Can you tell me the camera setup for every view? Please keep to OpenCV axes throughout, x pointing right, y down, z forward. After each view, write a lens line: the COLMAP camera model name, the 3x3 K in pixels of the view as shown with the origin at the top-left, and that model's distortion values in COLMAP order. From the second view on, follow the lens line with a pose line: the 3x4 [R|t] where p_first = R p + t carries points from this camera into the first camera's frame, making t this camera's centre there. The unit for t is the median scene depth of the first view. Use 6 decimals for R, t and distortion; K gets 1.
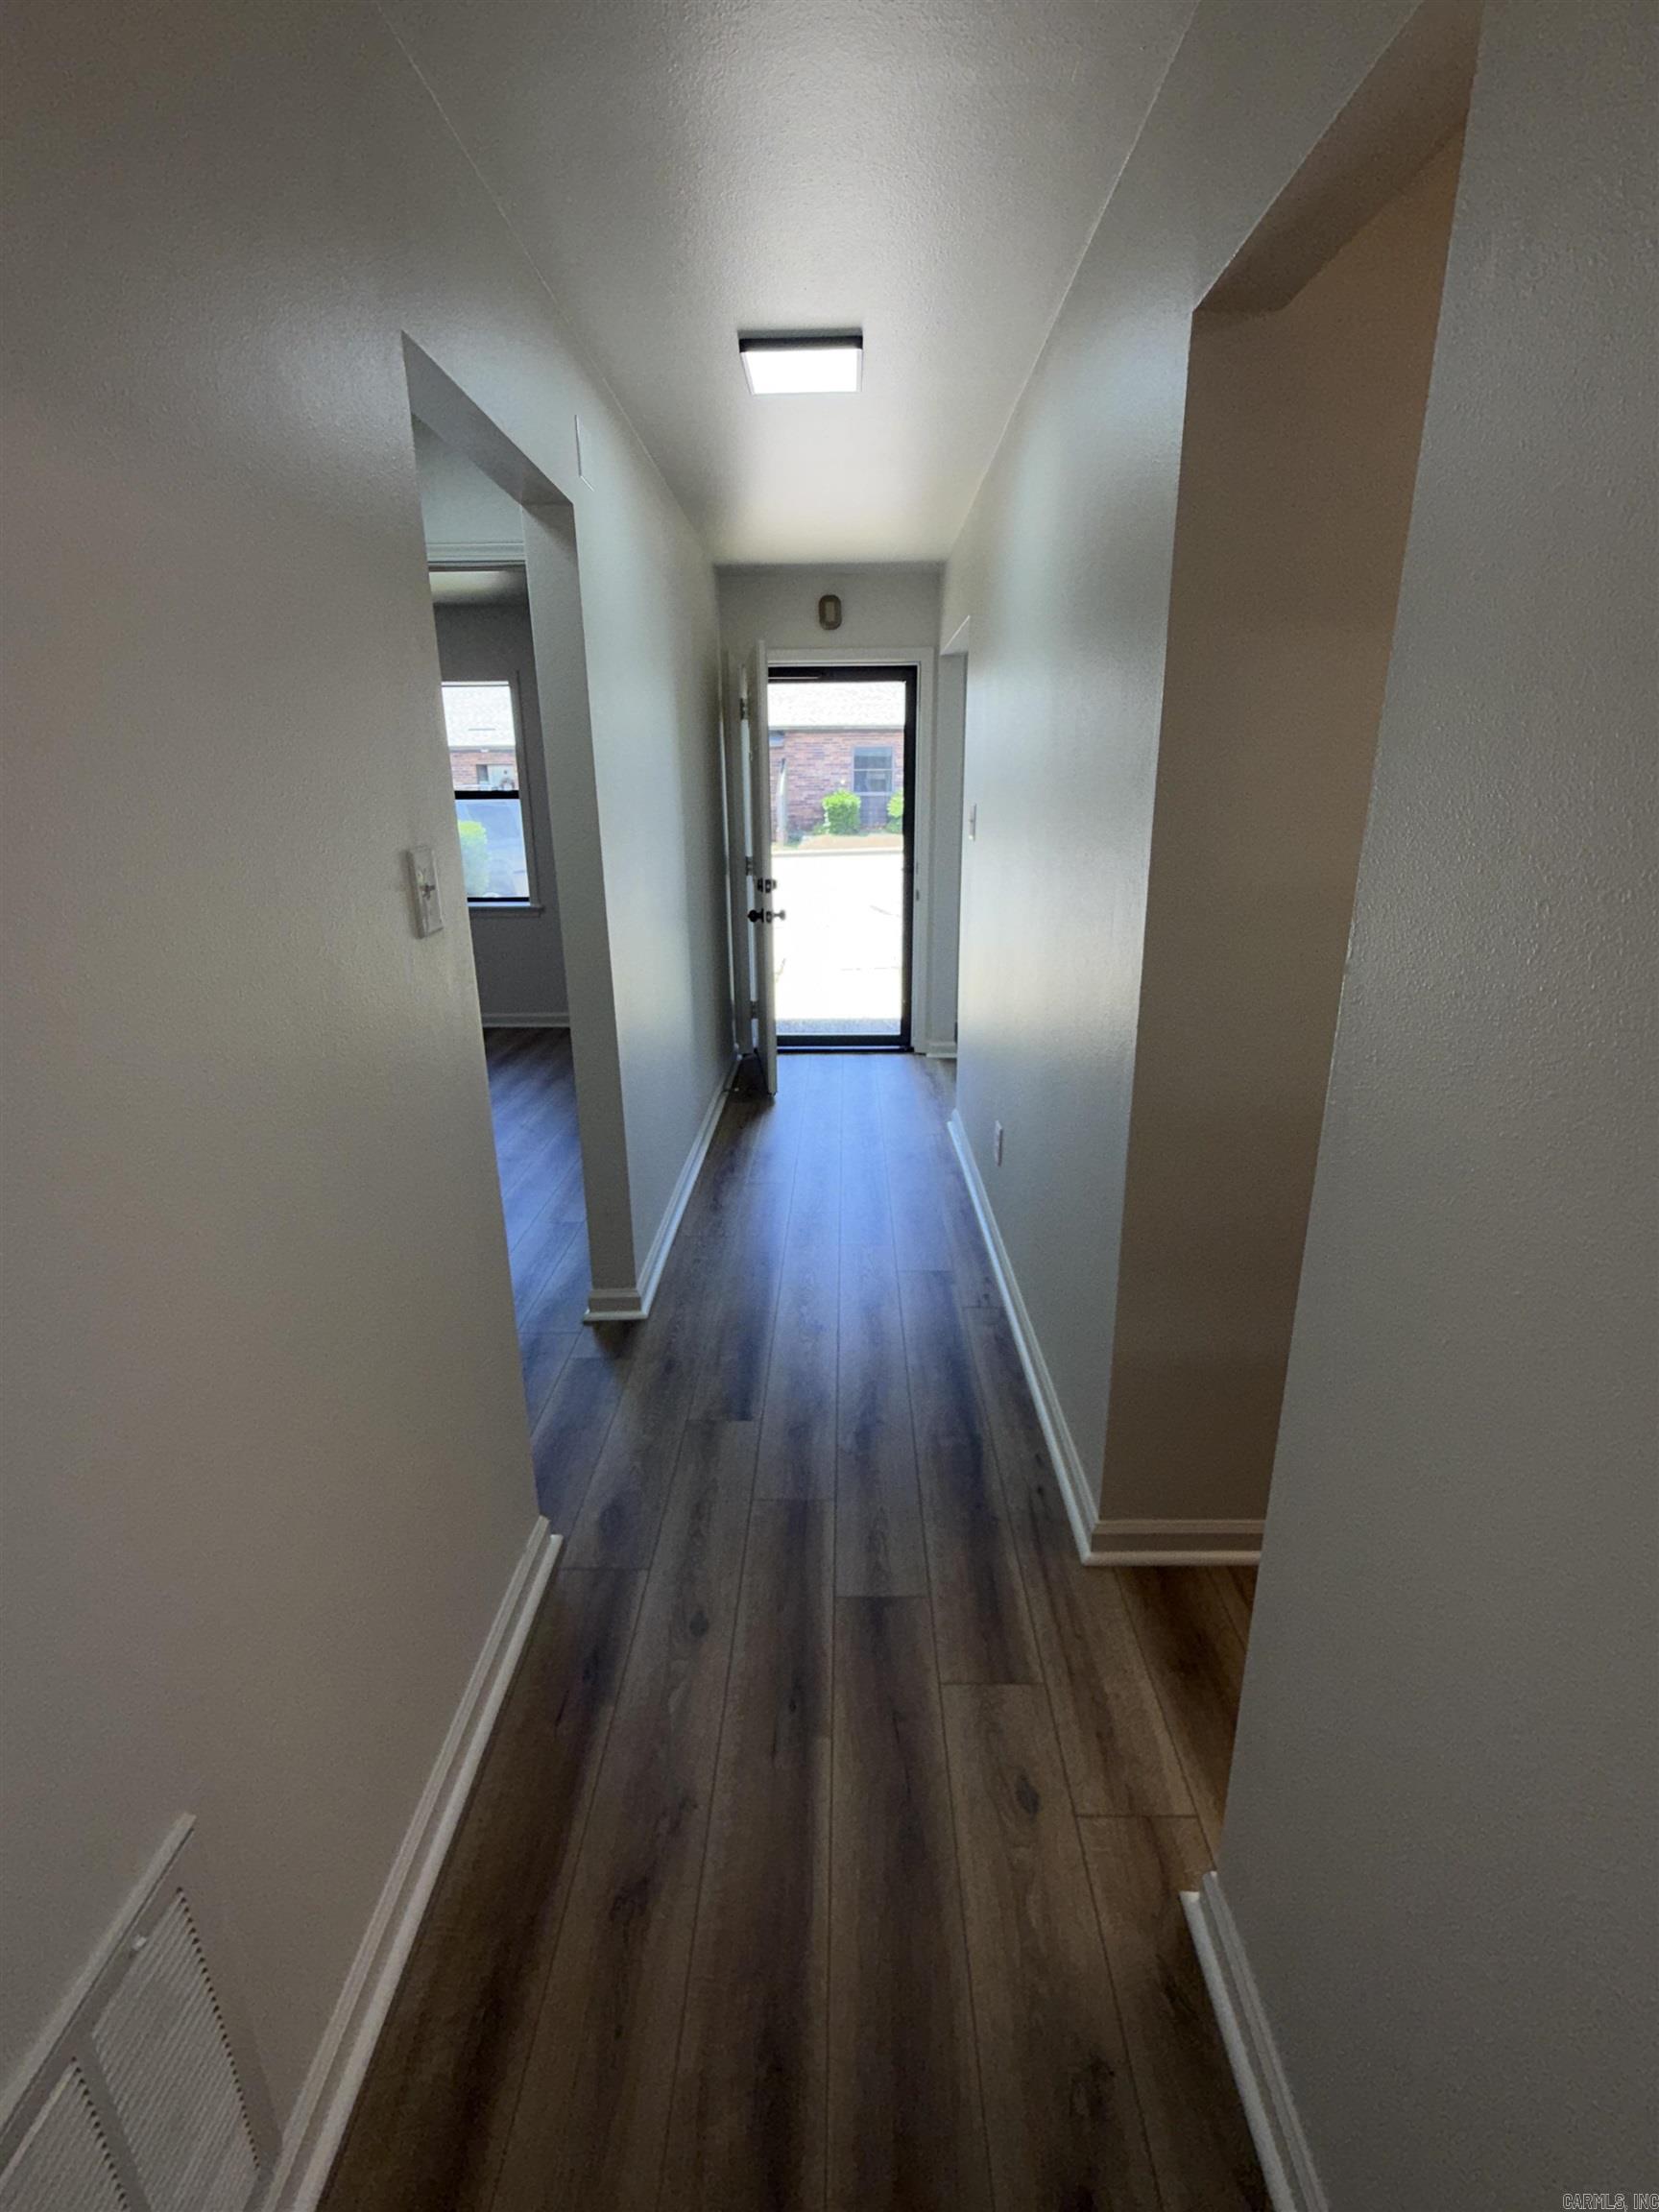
lens RADIAL K [[1015.0, 0, 829.5], [0, 1015.0, 1106.0], [0, 0, 1]] dist [-0.001790, 0.000718]
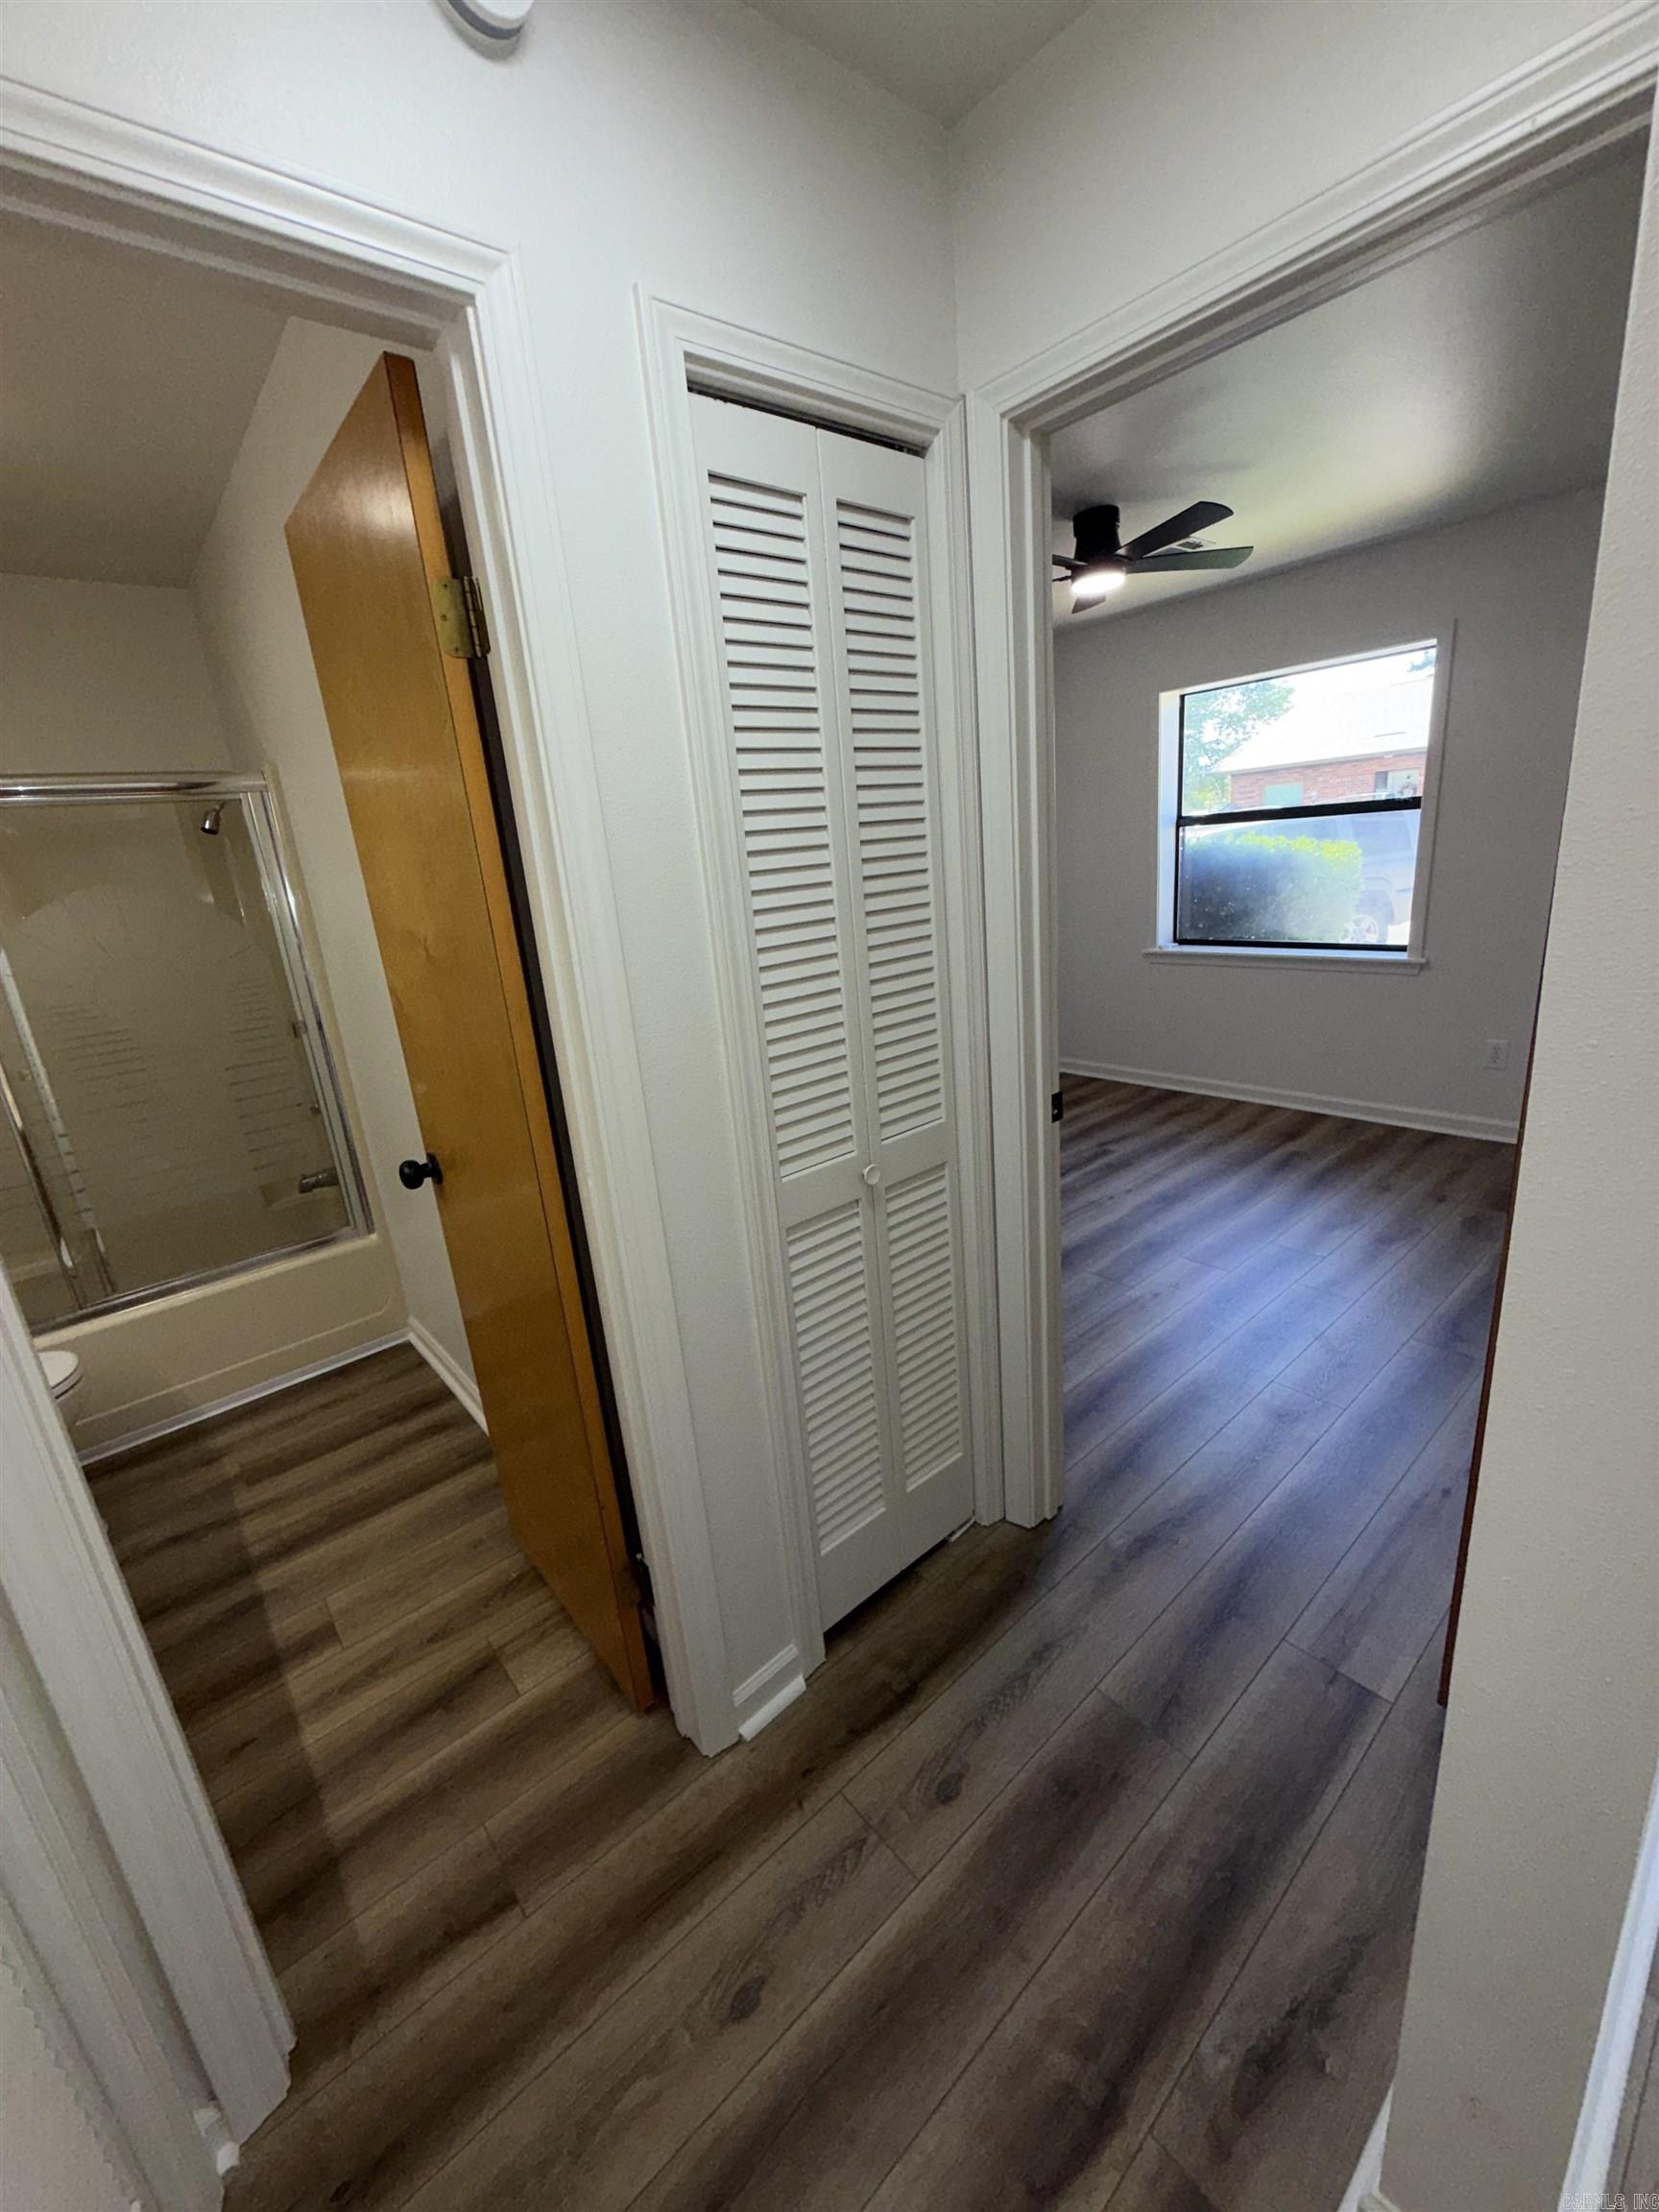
lens RADIAL K [[880.5, 0, 824.4], [0, 880.5, 1101.2], [0, 0, 1]] dist [-0.000392, -0.000087]
pose [[0.653343, 0.164261, -0.739027, -0.093780], [-0.150319, 0.984888, 0.086017, -0.095626], [0.741988, 0.054891, 0.668162, 0.303974]]
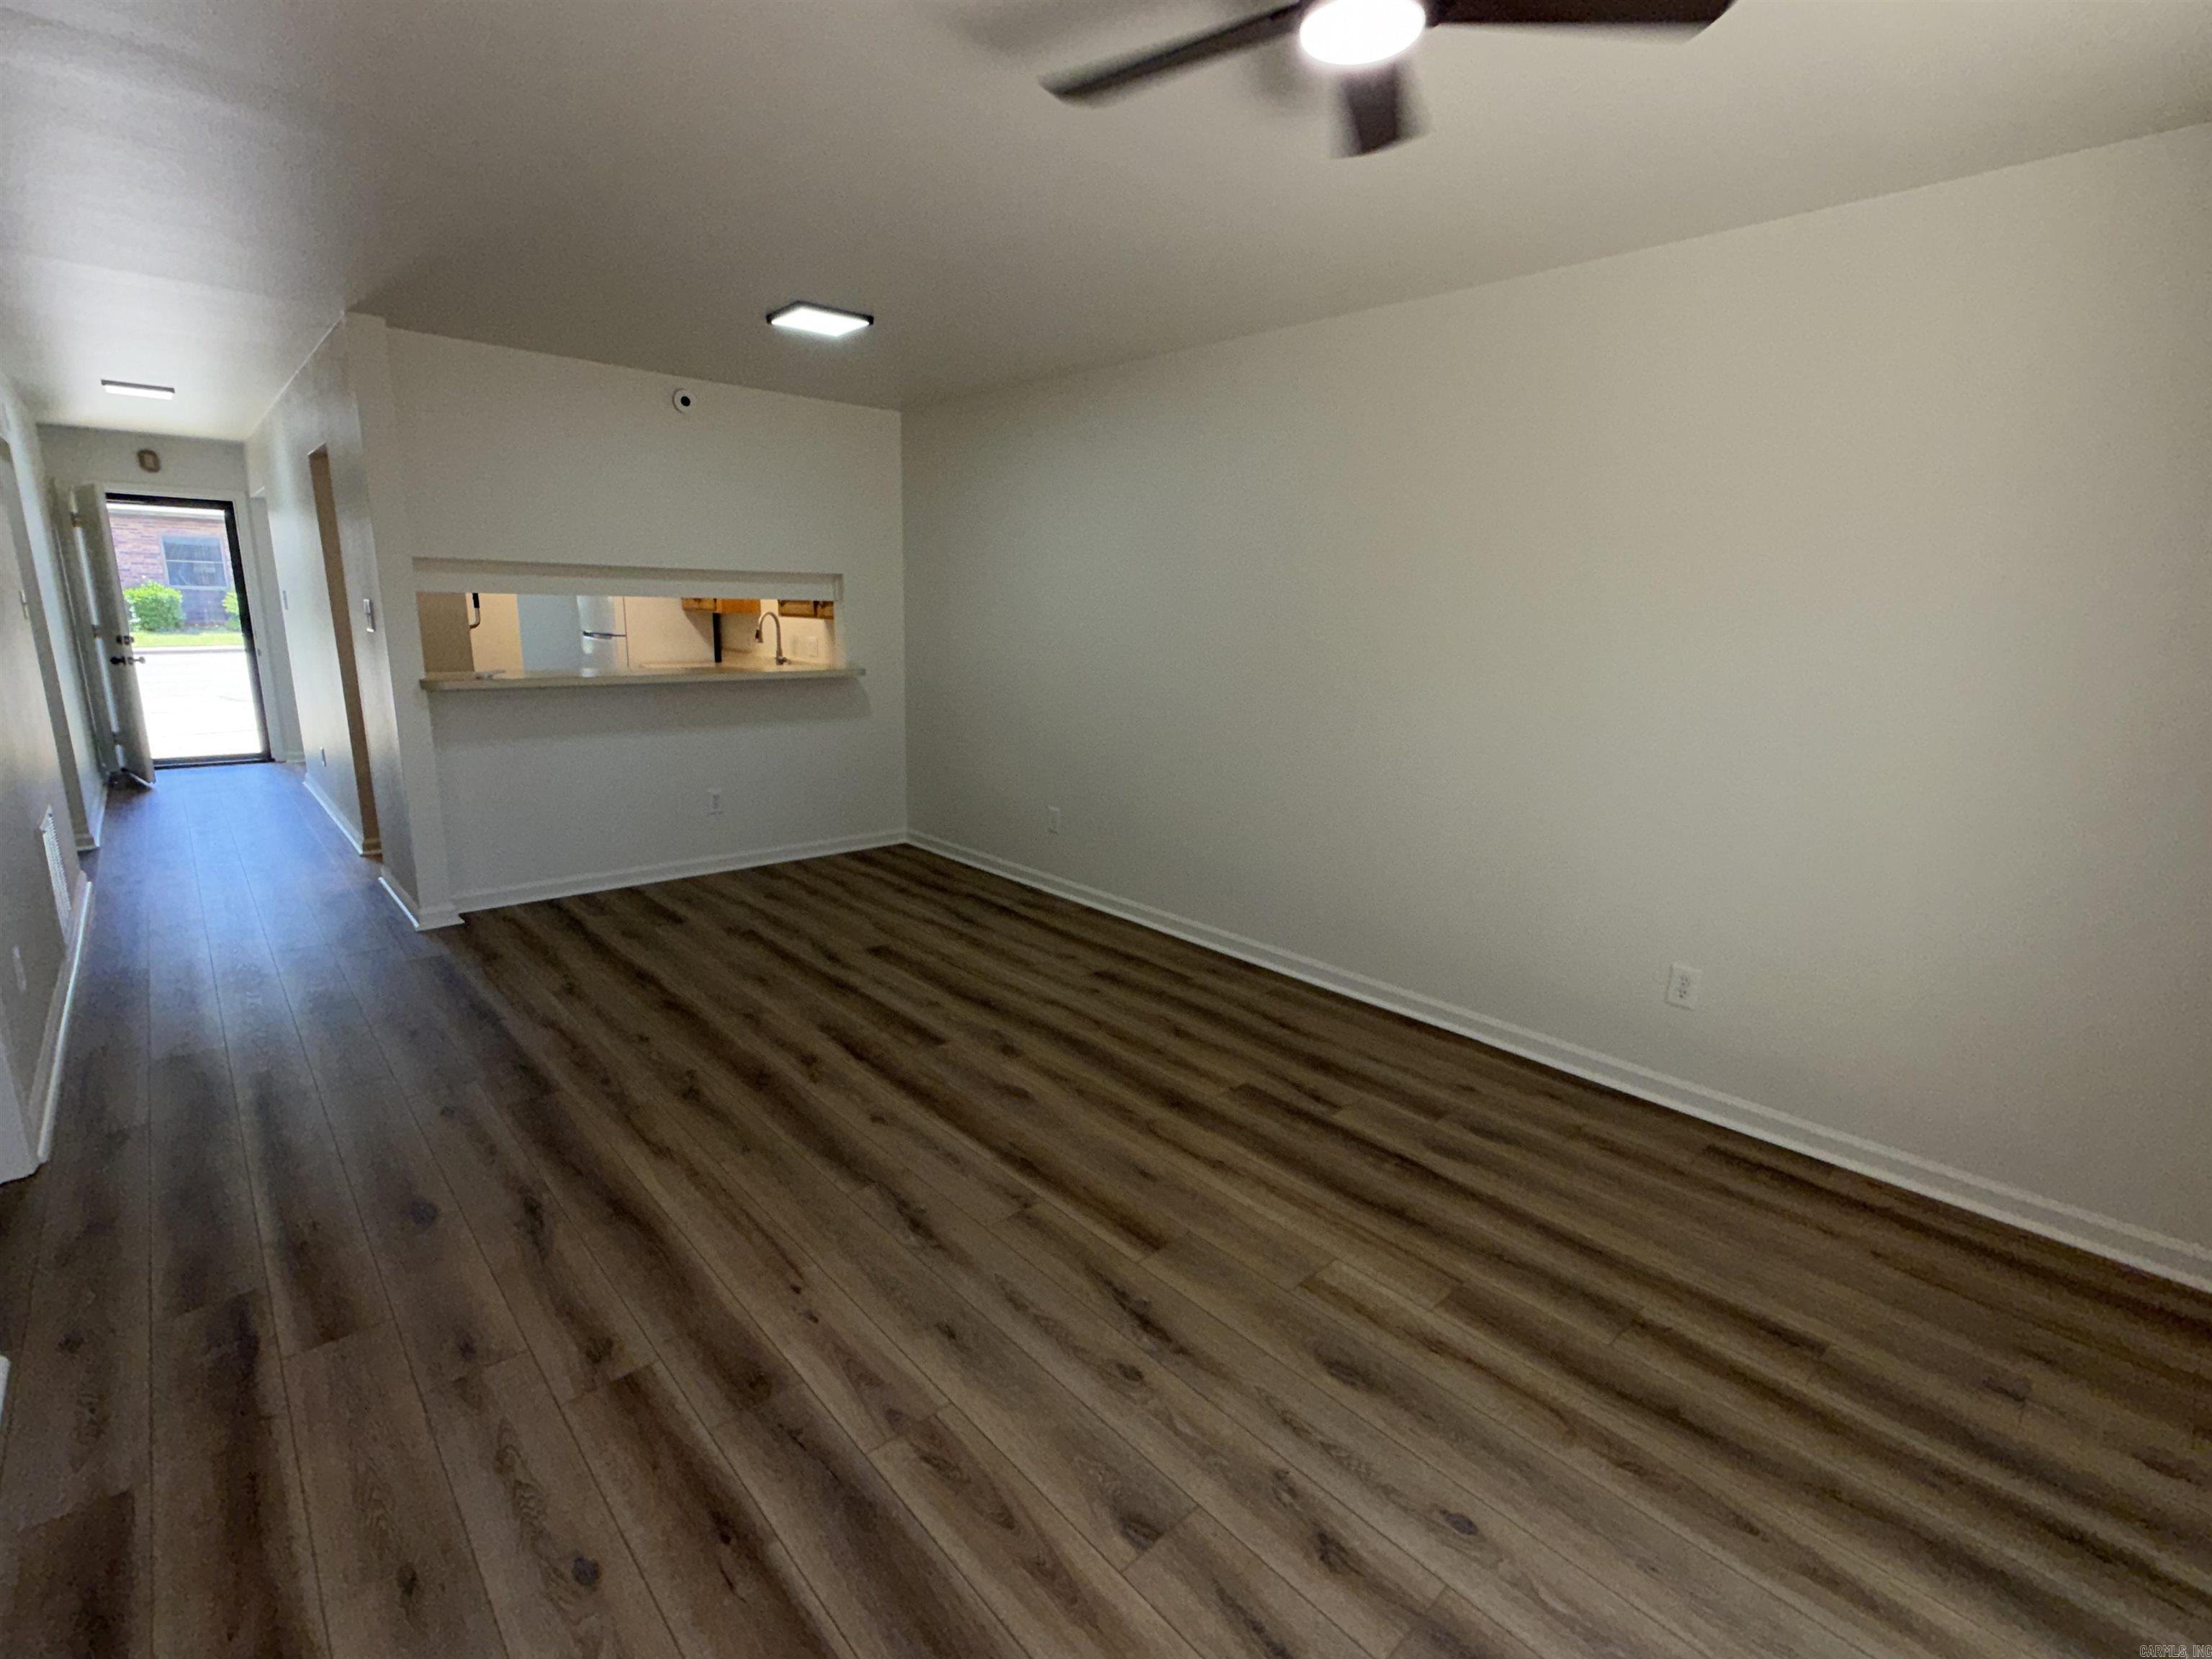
lens RADIAL K [[1015.0, 0, 1108.5], [0, 1015.0, 831.5], [0, 0, 1]] dist [-0.001790, 0.000718]
pose [[0.723802, -0.122543, 0.679039, -0.052272], [0.175359, 0.984461, -0.009257, 0.277668], [-0.667353, 0.125776, 0.734044, -0.870652]]
